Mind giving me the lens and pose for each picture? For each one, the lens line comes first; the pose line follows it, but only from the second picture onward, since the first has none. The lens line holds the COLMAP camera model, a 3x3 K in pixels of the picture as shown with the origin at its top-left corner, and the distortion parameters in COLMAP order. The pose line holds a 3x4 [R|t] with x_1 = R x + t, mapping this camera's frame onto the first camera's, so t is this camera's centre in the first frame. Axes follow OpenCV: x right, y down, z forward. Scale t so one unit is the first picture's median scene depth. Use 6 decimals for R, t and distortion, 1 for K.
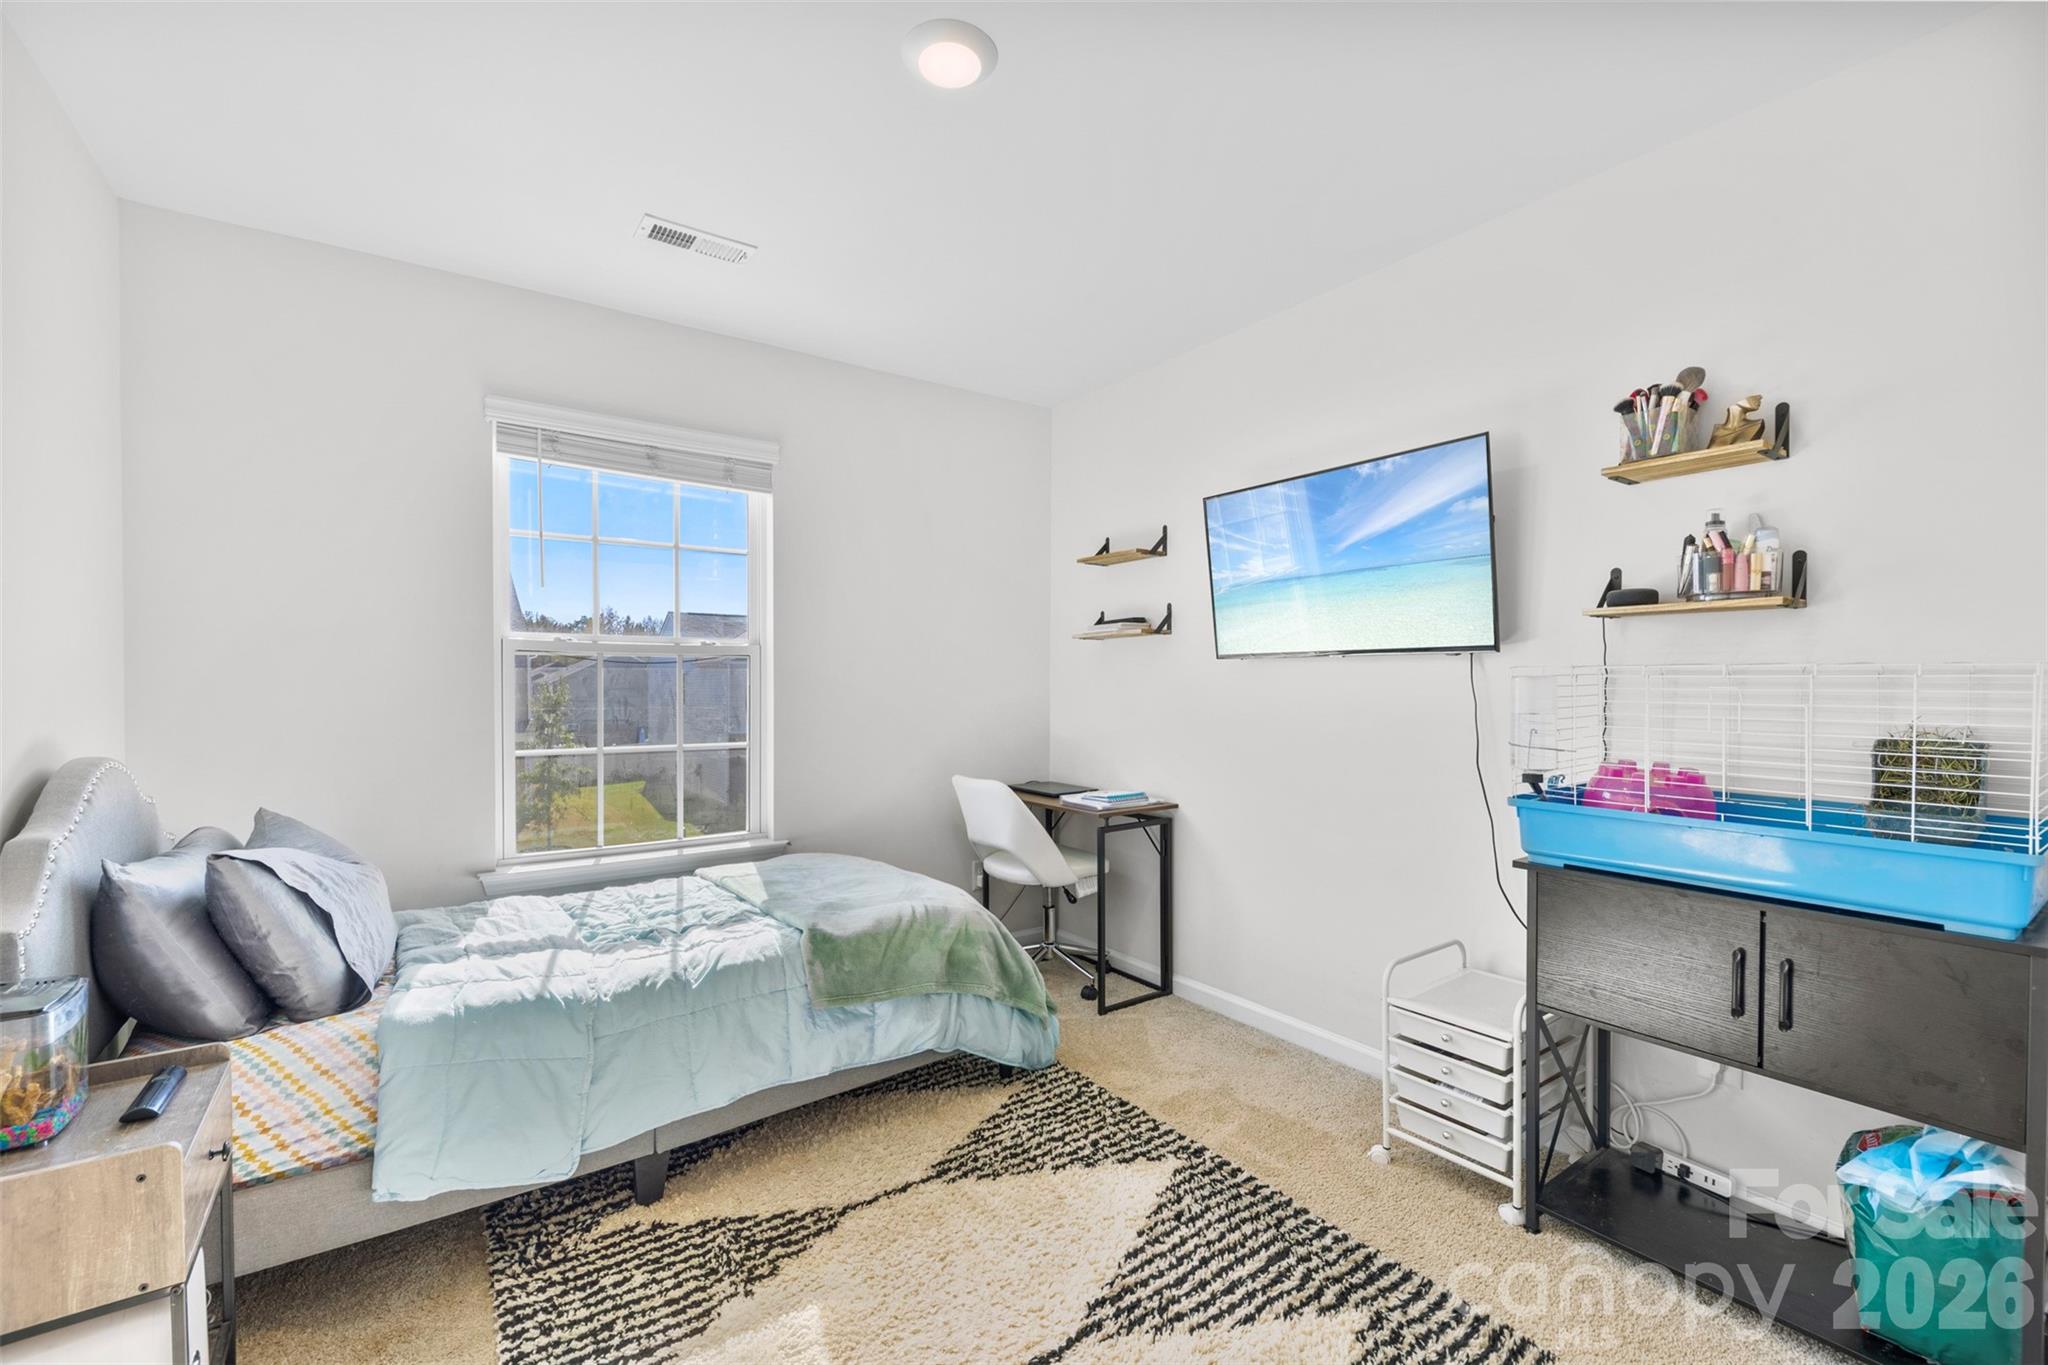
lens RADIAL K [[877.9, 0, 1036.8], [0, 877.9, 688.4], [0, 0, 1]] dist [0.011229, -0.000240]
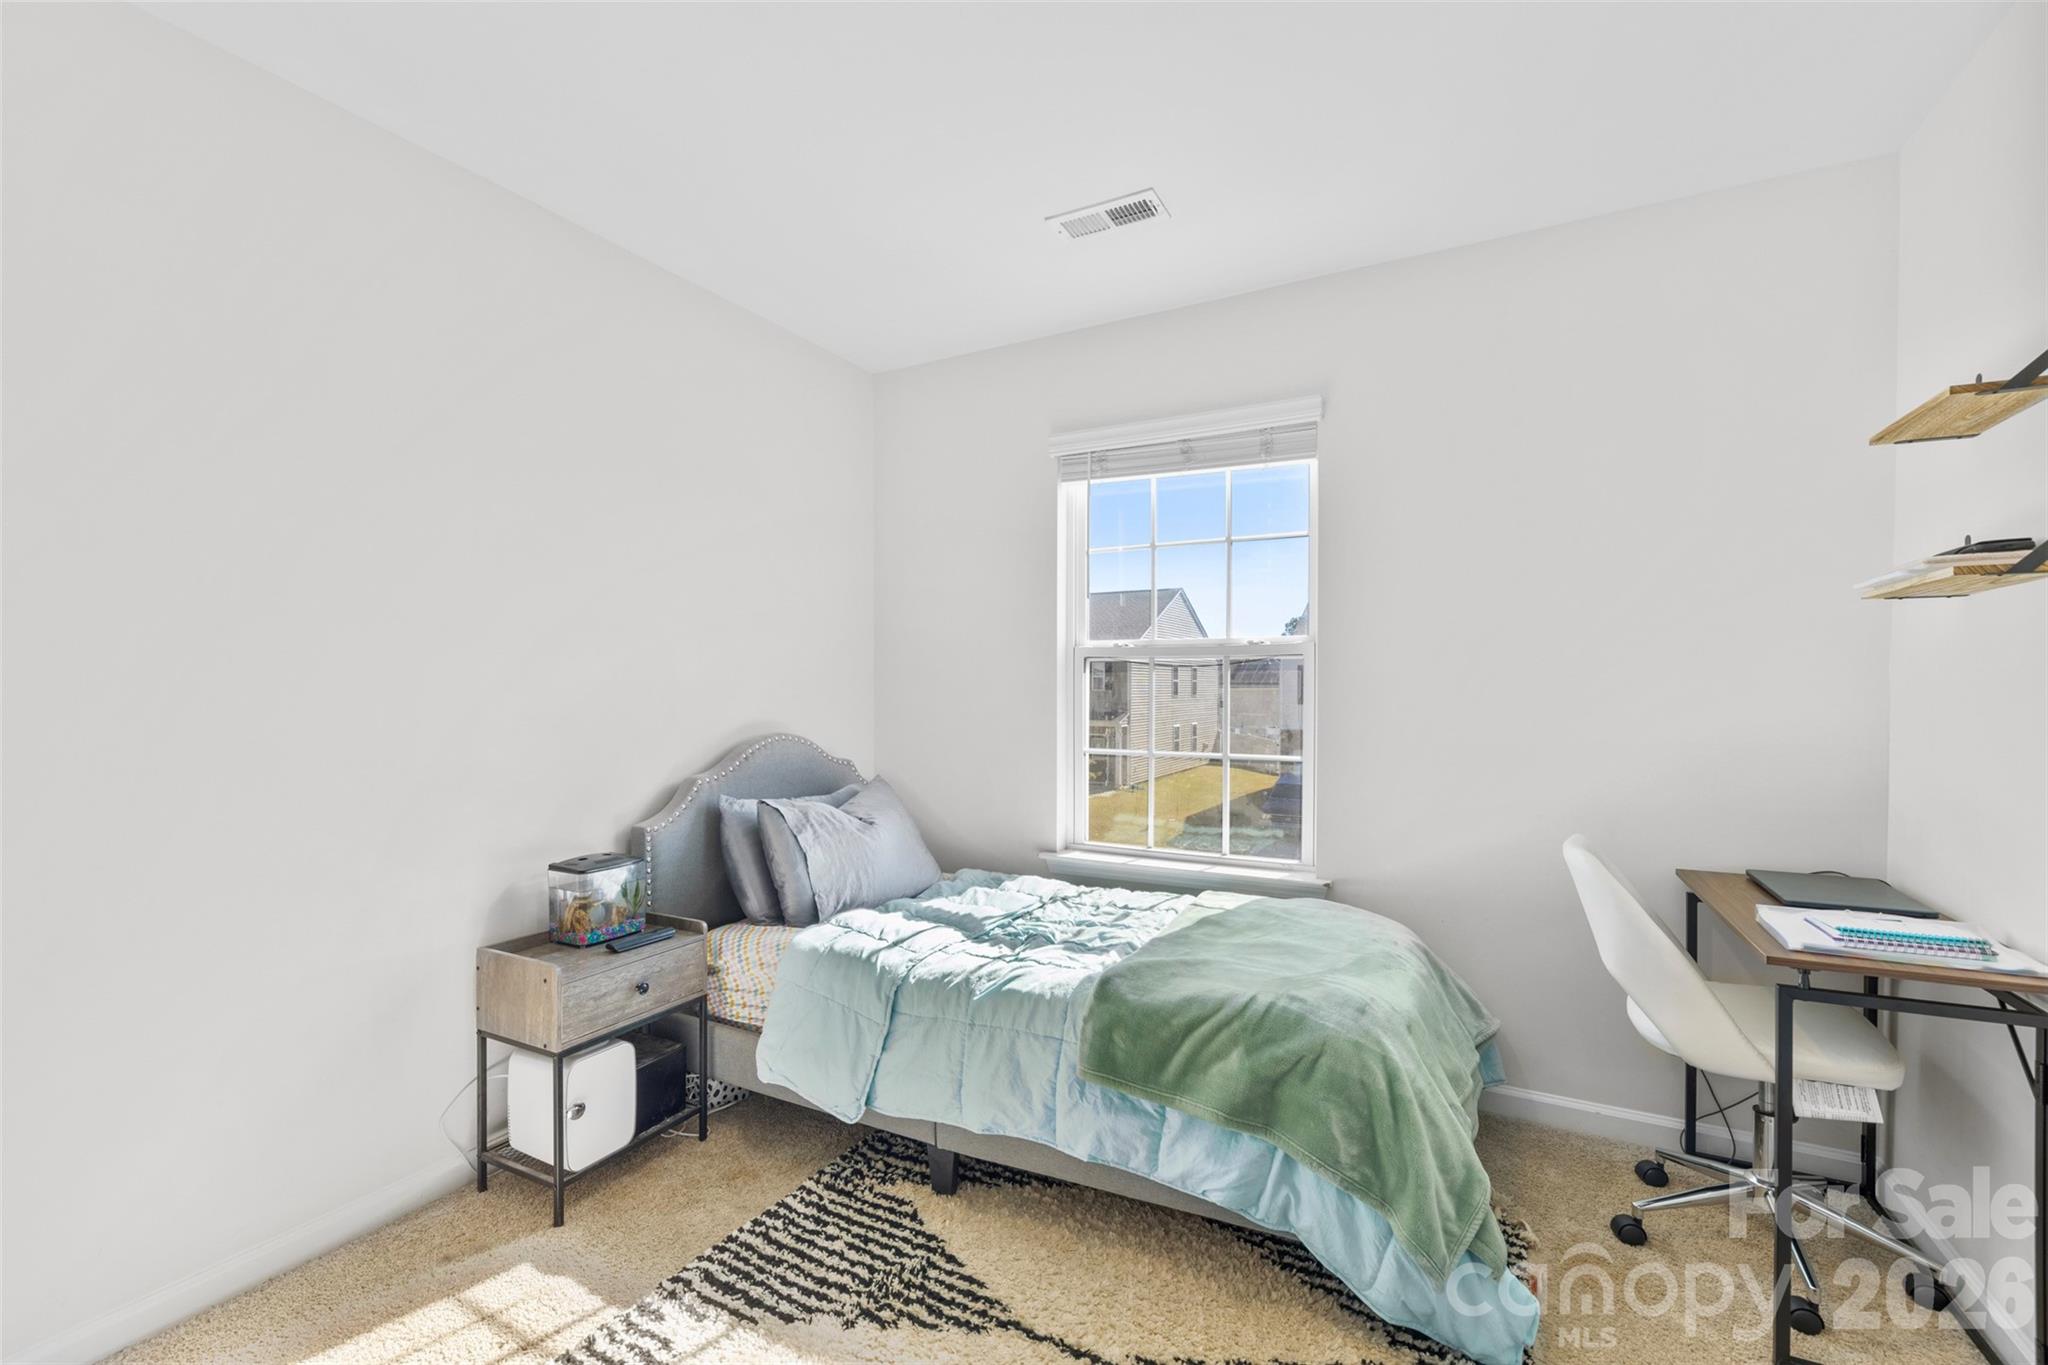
lens RADIAL K [[877.9, 0, 1014.7], [0, 877.9, 685.1], [0, 0, 1]] dist [0.011229, -0.000240]
pose [[0.426245, 0.001336, -0.904607, 0.496016], [-0.004241, 0.999991, -0.000522, -0.008945], [0.904598, 0.004059, 0.426247, 0.599280]]
